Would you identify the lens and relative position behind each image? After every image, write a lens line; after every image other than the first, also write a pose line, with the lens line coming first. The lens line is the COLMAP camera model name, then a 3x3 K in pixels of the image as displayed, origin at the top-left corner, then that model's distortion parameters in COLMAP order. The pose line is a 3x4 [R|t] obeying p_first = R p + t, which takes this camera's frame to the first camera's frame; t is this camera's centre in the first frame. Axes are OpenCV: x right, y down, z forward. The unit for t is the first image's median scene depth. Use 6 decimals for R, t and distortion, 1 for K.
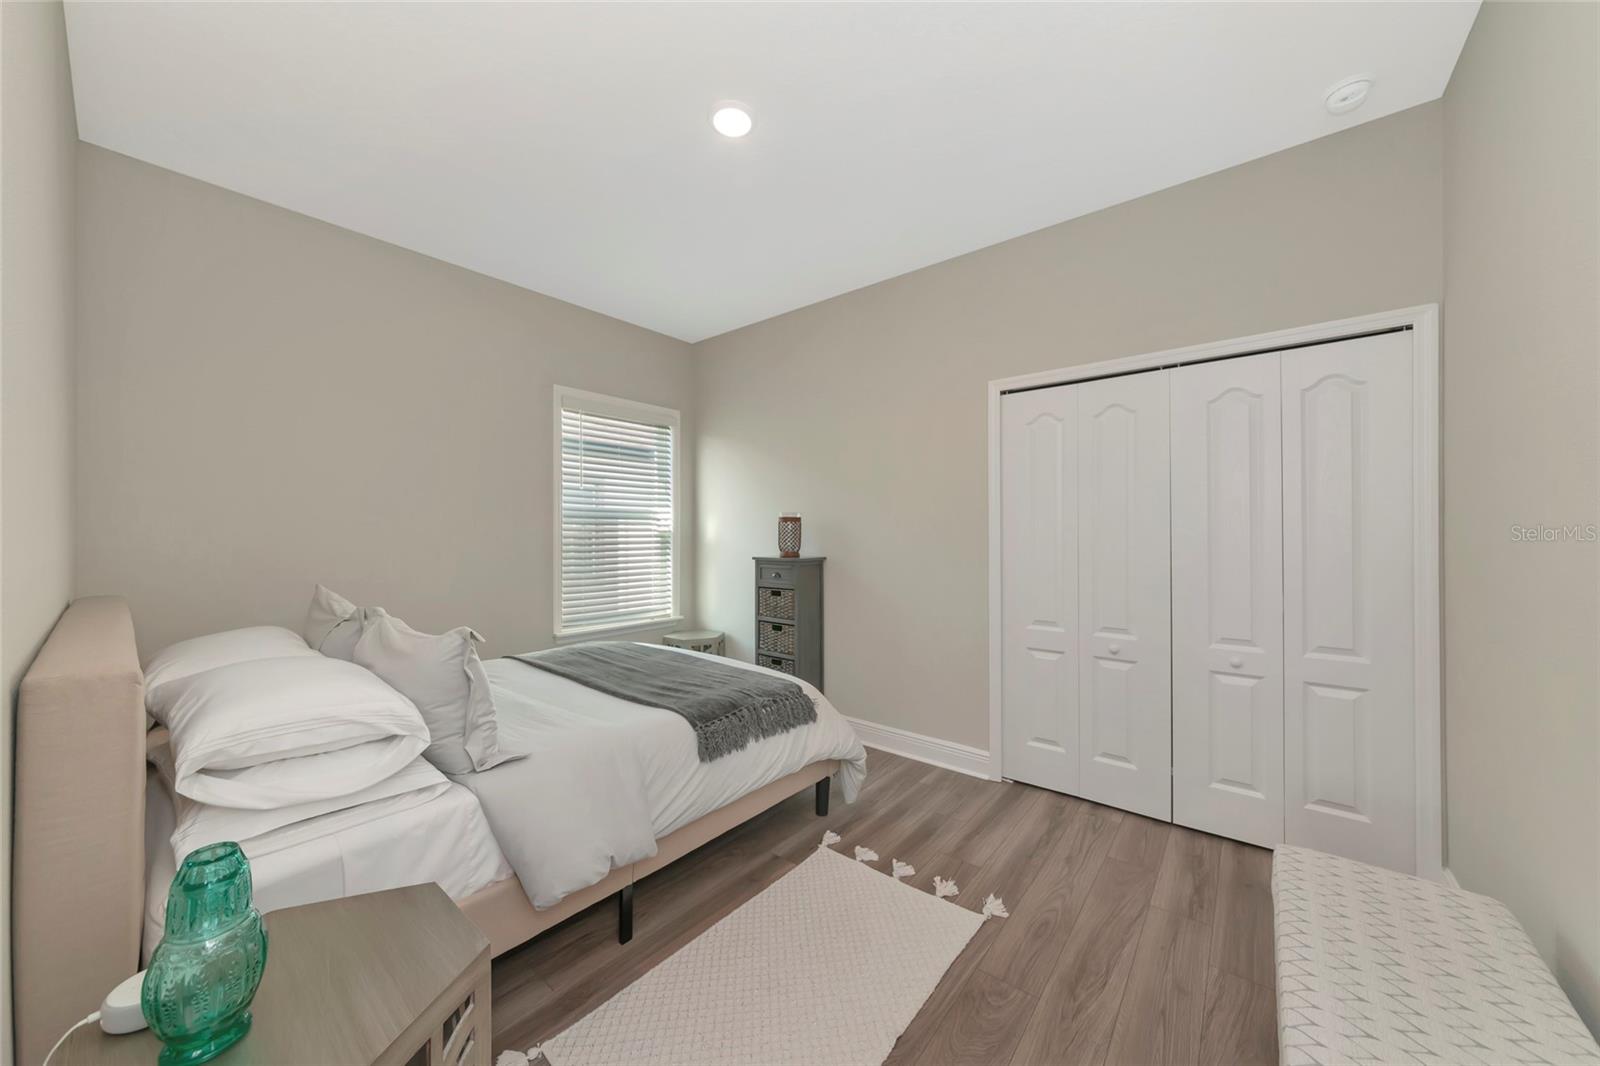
lens RADIAL K [[551.9, 0, 795.4], [0, 551.9, 537.8], [0, 0, 1]] dist [0.001462, 0.000172]
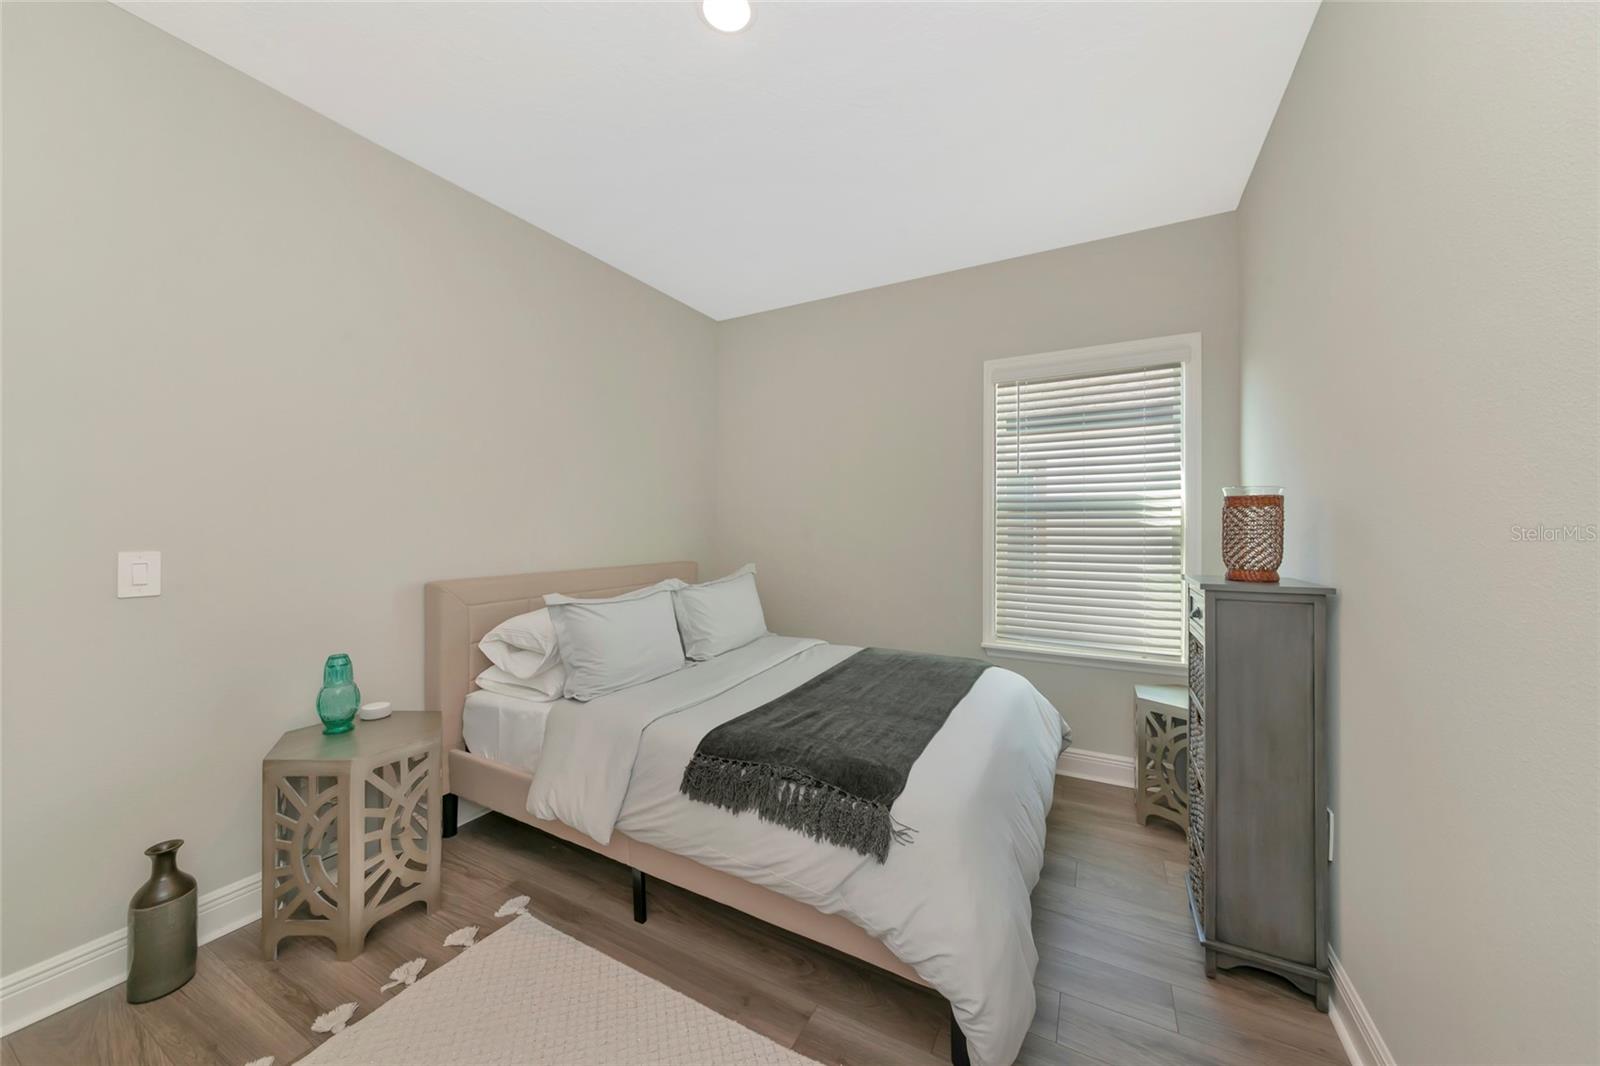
lens RADIAL K [[568.3, 0, 803.5], [0, 568.3, 525.2], [0, 0, 1]] dist [0.000097, 0.000020]
pose [[0.199476, -0.003022, -0.979898, 0.482185], [-0.009521, 0.999942, -0.005022, -0.008408], [0.979856, 0.010332, 0.199436, 0.645737]]
